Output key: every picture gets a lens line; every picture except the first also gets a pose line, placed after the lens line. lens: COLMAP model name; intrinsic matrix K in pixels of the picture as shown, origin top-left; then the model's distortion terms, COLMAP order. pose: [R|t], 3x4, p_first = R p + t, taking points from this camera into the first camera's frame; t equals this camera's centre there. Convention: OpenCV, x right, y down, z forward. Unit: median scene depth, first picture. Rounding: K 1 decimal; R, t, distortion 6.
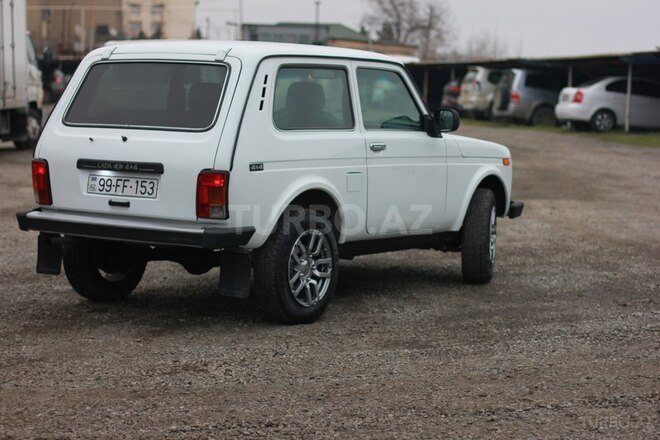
lens RADIAL K [[1553.8, 0, 329.7], [0, 1553.8, 219.2], [0, 0, 1]] dist [-0.151594, 0.000000]
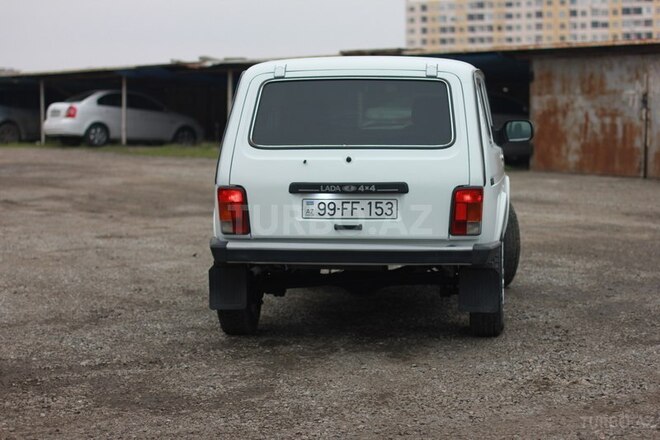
lens RADIAL K [[1553.8, 0, 330.1], [0, 1553.8, 220.0], [0, 0, 1]] dist [-0.151594, 0.000000]
pose [[0.898304, -0.060530, 0.435185, -0.559213], [0.064417, 0.997906, 0.005830, -0.020625], [-0.434627, 0.022796, 0.900322, 0.138304]]
